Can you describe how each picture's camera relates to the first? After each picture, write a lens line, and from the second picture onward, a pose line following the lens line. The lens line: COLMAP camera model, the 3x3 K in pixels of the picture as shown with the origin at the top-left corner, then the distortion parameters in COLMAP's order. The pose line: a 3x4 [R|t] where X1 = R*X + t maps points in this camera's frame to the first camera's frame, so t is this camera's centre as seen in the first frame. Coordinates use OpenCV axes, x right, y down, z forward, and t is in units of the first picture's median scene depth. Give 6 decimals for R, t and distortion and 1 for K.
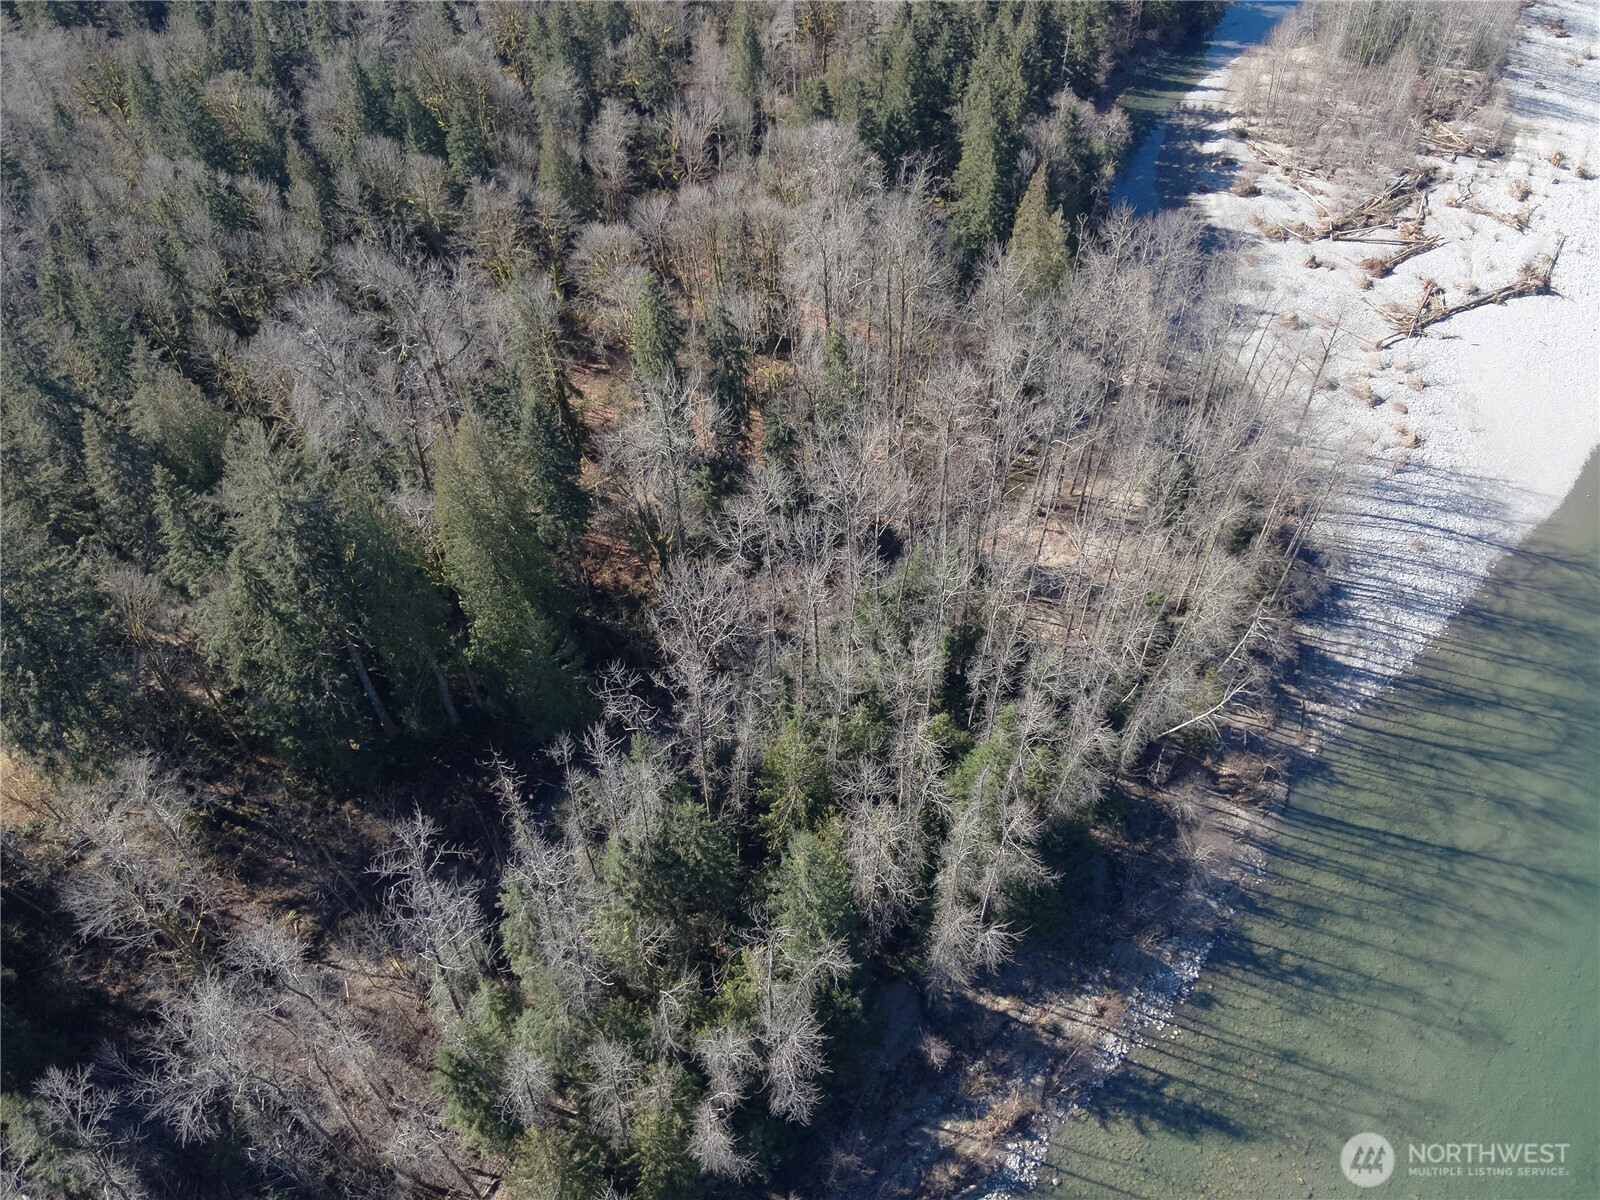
lens RADIAL K [[1155.1, 0, 813.6], [0, 1155.1, 596.7], [0, 0, 1]] dist [0.091988, -0.180584]
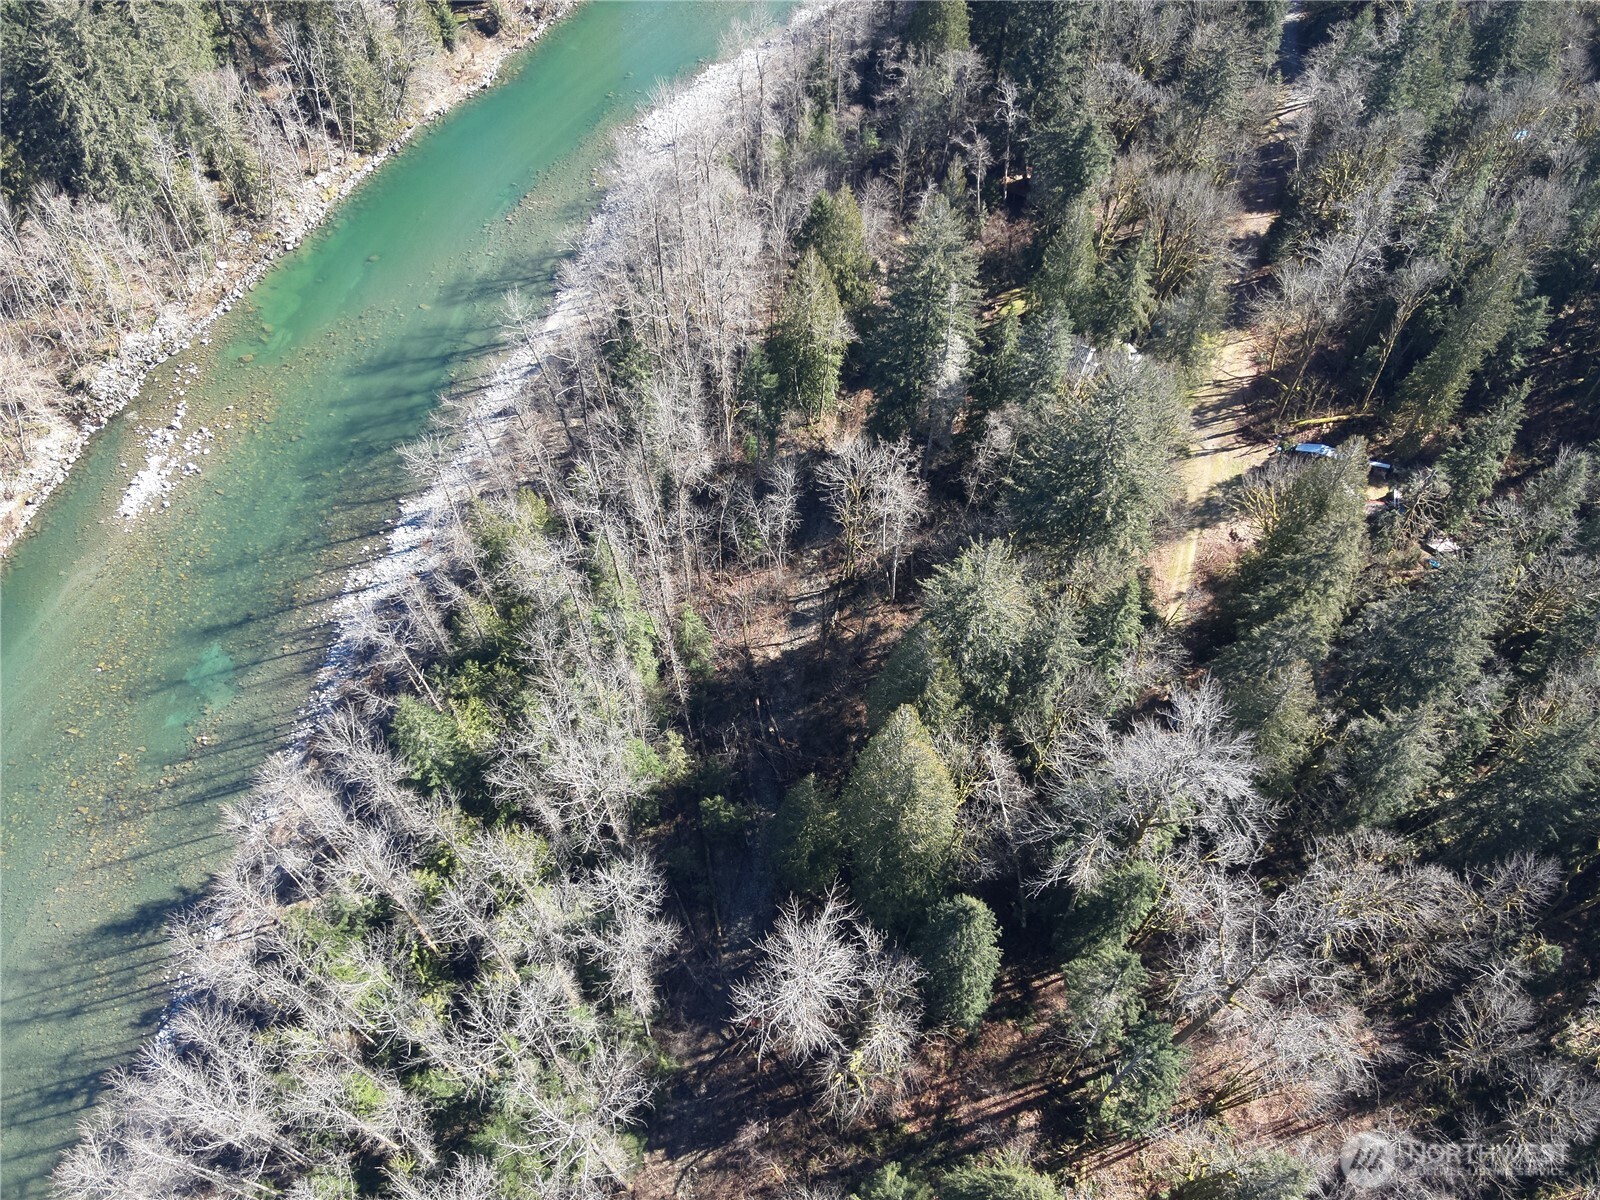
lens RADIAL K [[1155.1, 0, 813.6], [0, 1155.1, 596.7], [0, 0, 1]] dist [0.091988, -0.180584]
pose [[-0.801574, 0.490935, -0.341267, 0.008534], [-0.443790, -0.106042, 0.889835, -0.756621], [0.400662, 0.864719, 0.302872, 0.504664]]
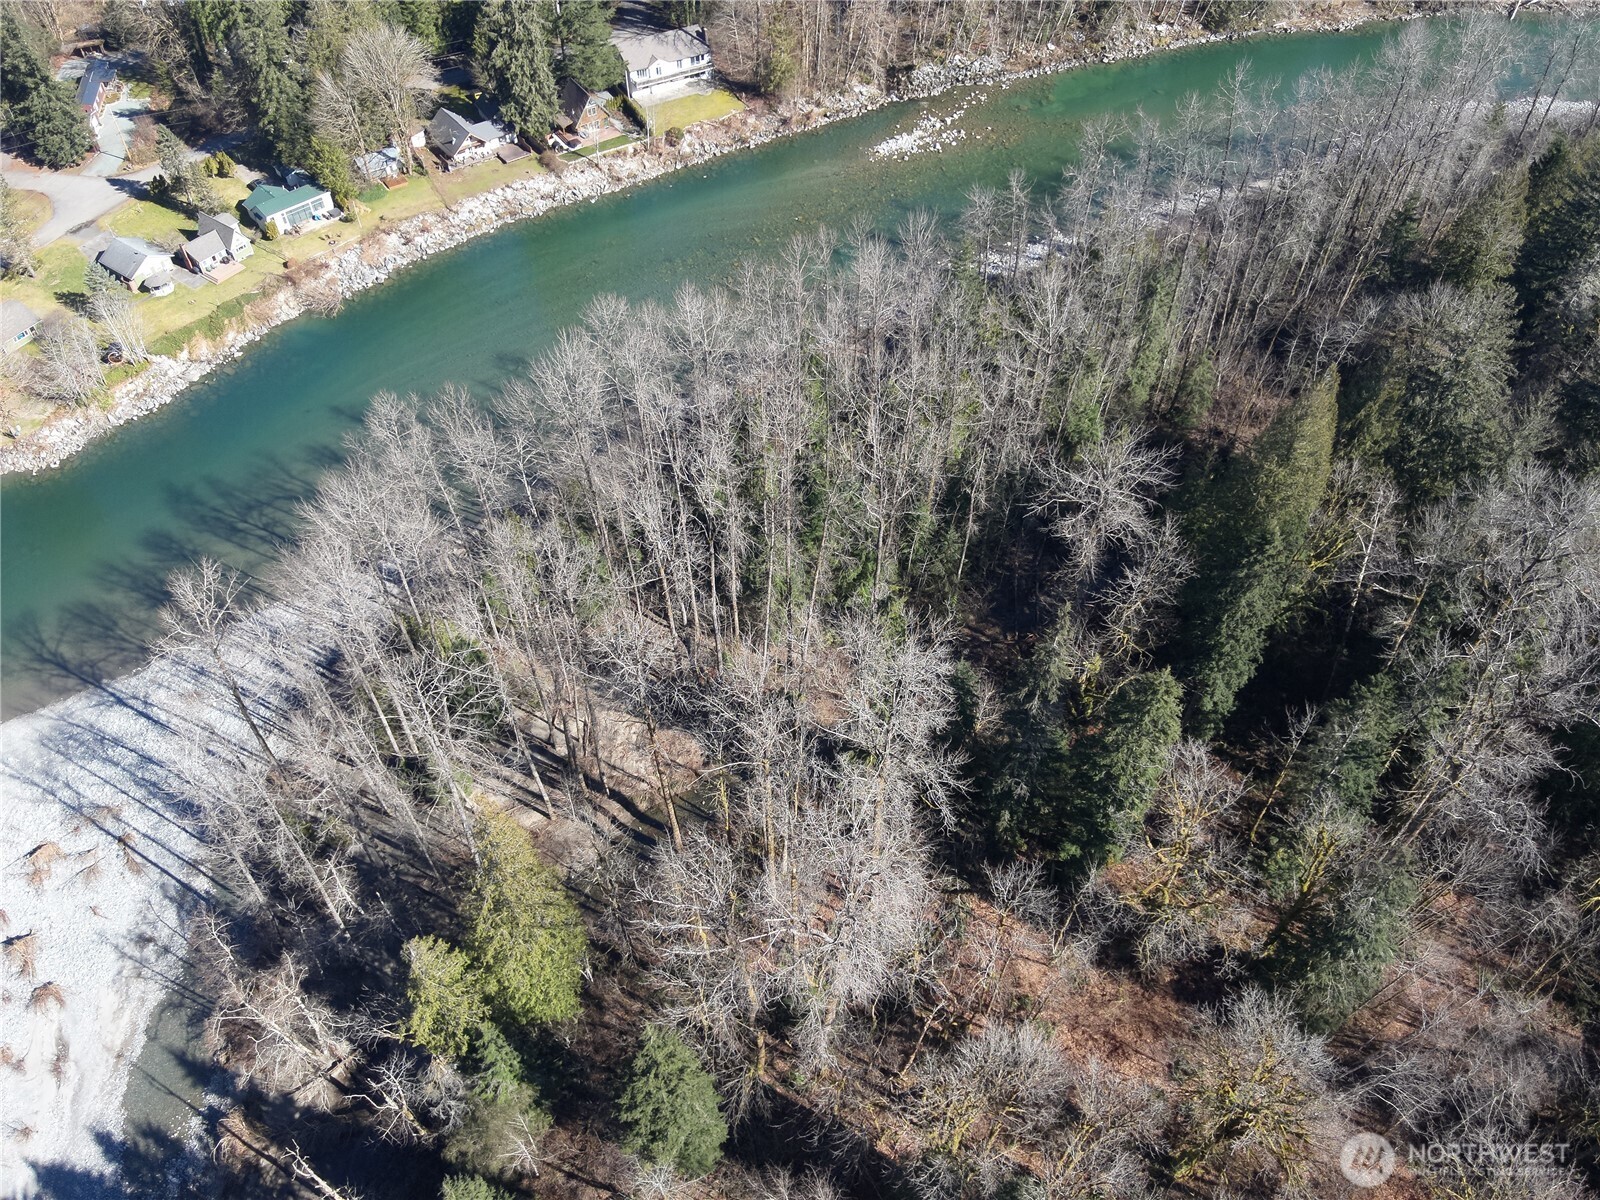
lens RADIAL K [[1155.1, 0, 813.6], [0, 1155.1, 596.7], [0, 0, 1]] dist [0.091988, -0.180584]
pose [[-0.989807, -0.108323, 0.092456, 0.001797], [0.106032, -0.127121, 0.986204, -0.975820], [-0.095076, 0.985955, 0.137310, 0.906598]]
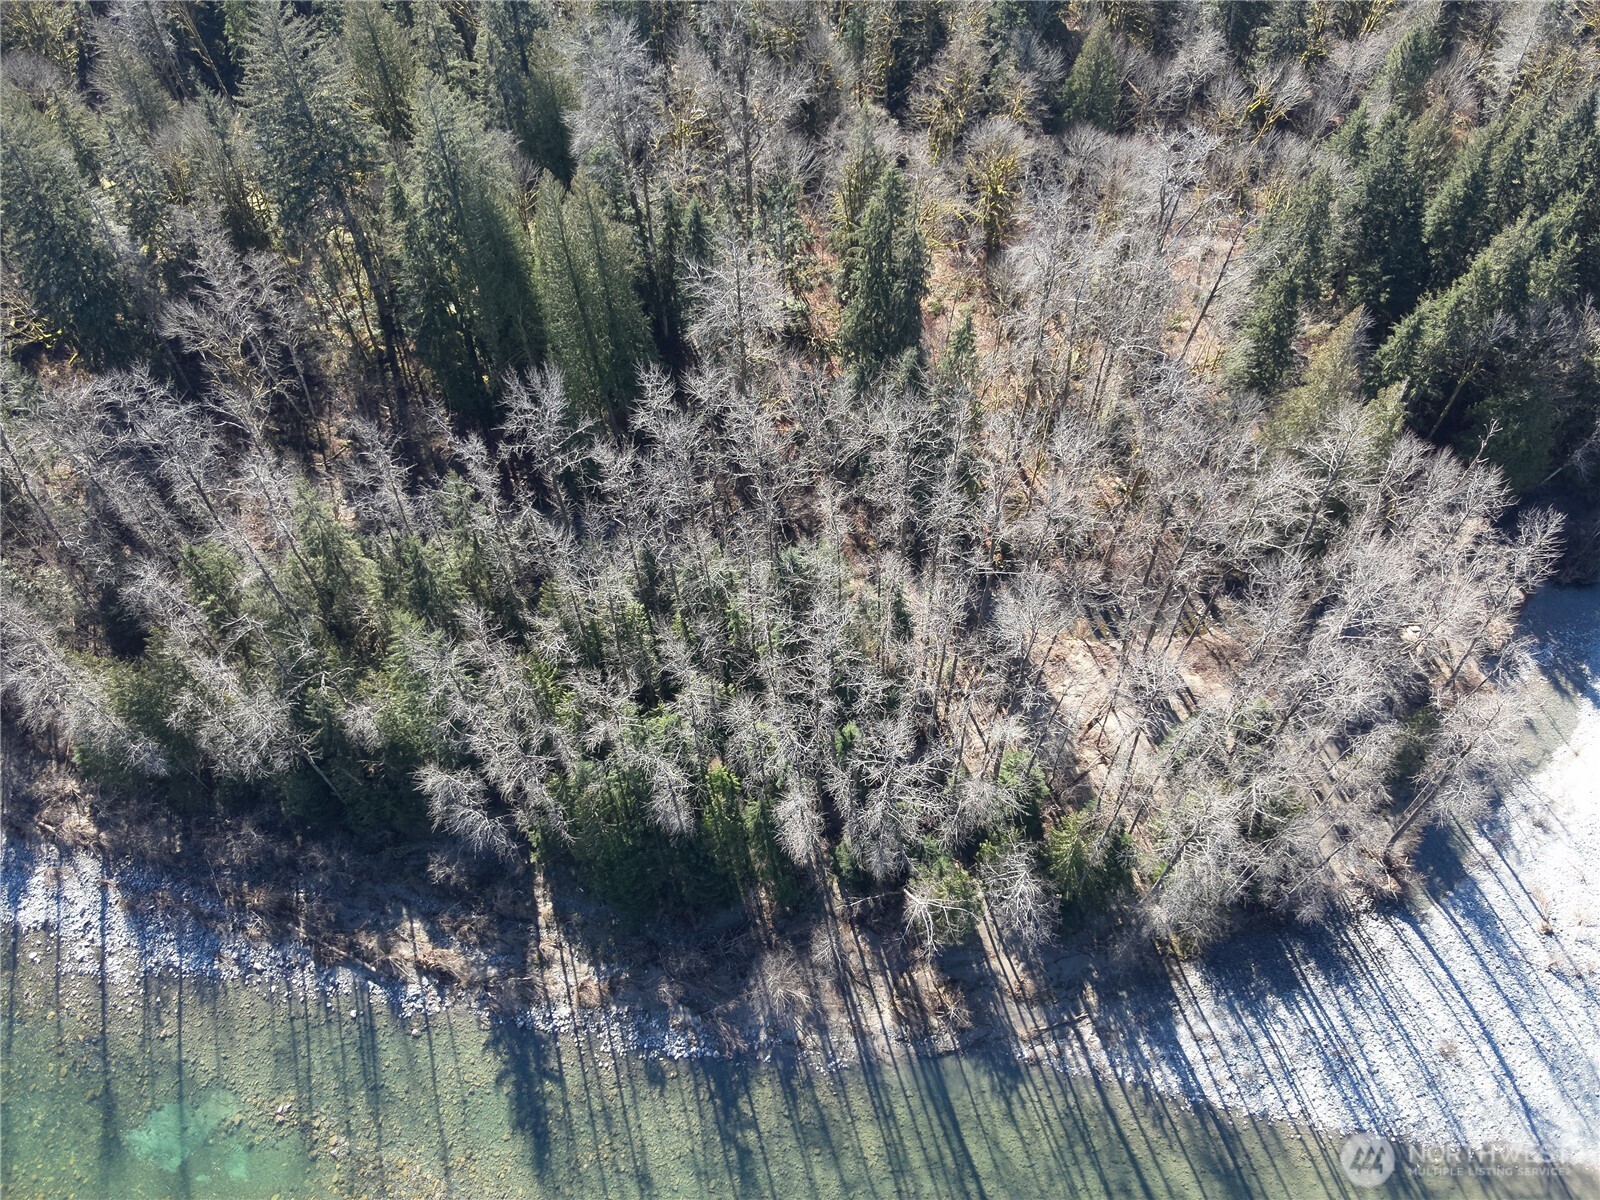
lens RADIAL K [[1155.1, 0, 813.6], [0, 1155.1, 596.7], [0, 0, 1]] dist [0.091988, -0.180584]
pose [[0.584700, 0.657148, -0.475692, 0.529363], [-0.601153, 0.744708, 0.289871, -0.260092], [0.544739, 0.116476, 0.830477, 0.205833]]
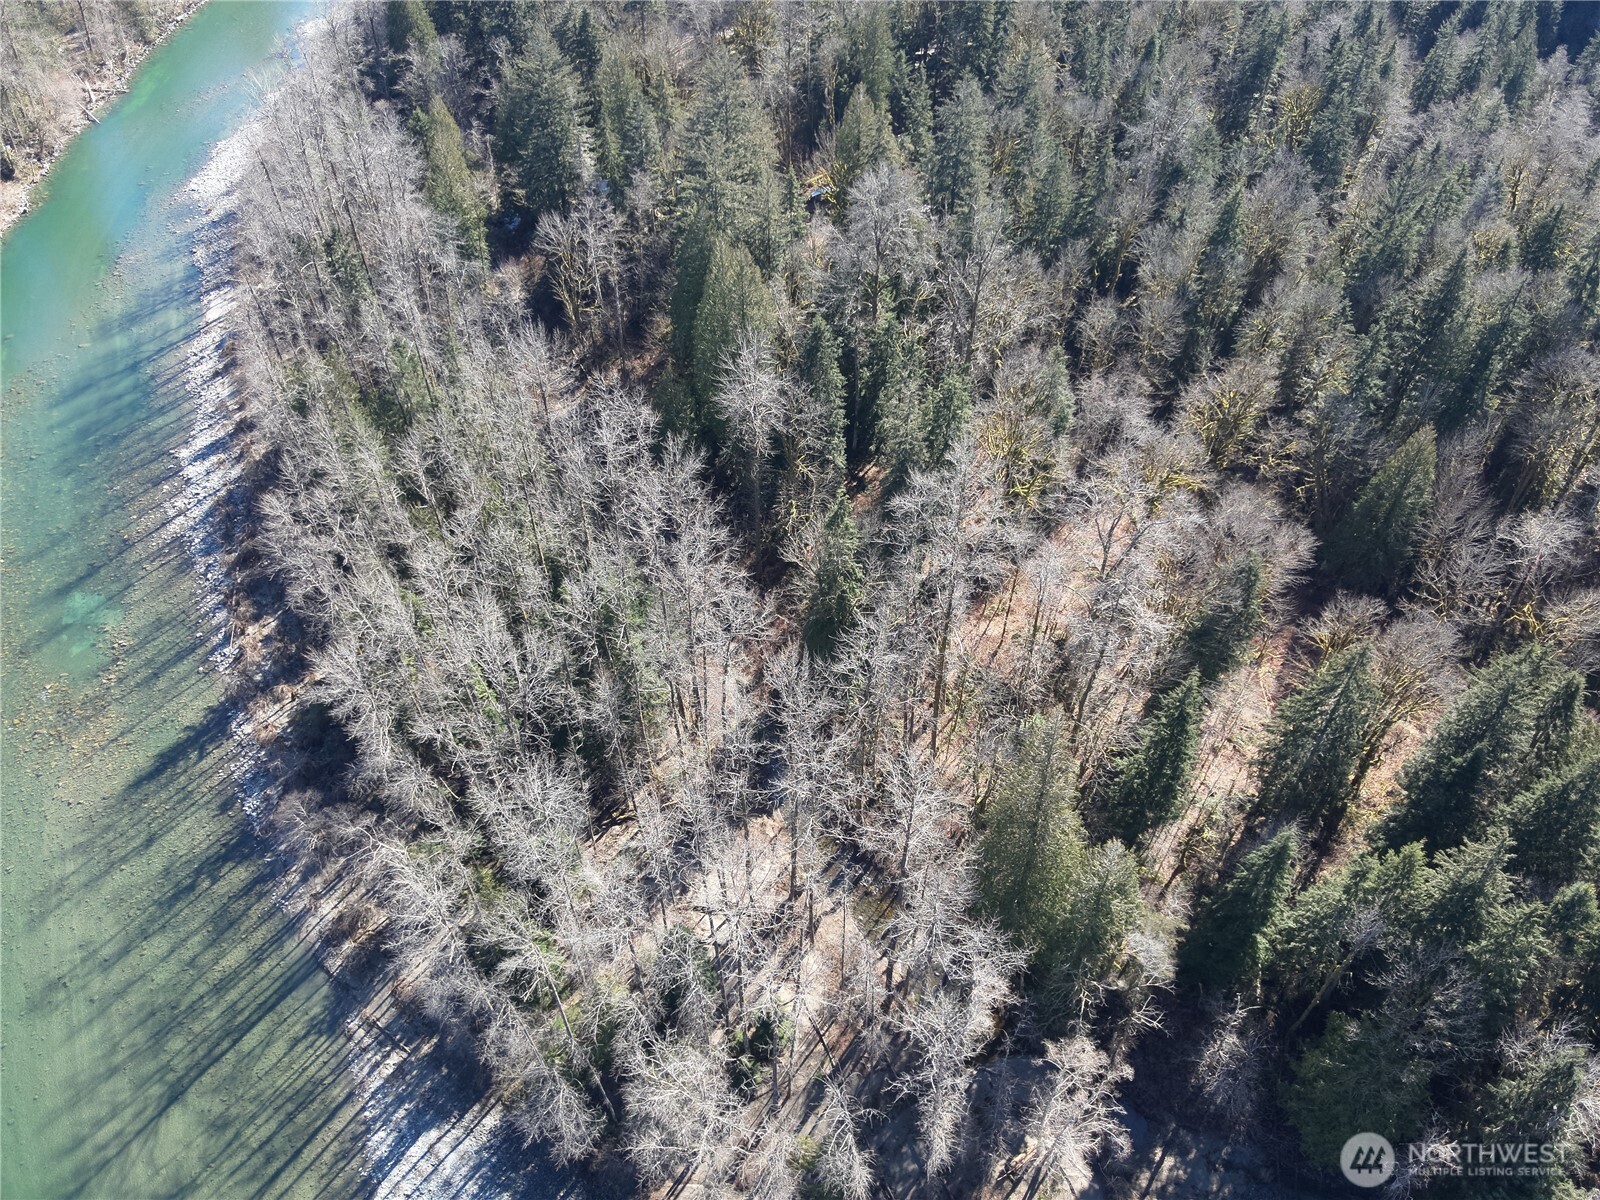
lens RADIAL K [[1155.1, 0, 813.6], [0, 1155.1, 596.7], [0, 0, 1]] dist [0.091988, -0.180584]
pose [[-0.299118, 0.674623, -0.674843, 0.712752], [-0.715083, 0.309793, 0.626646, -0.781464], [0.631811, 0.670009, 0.389747, 0.675073]]
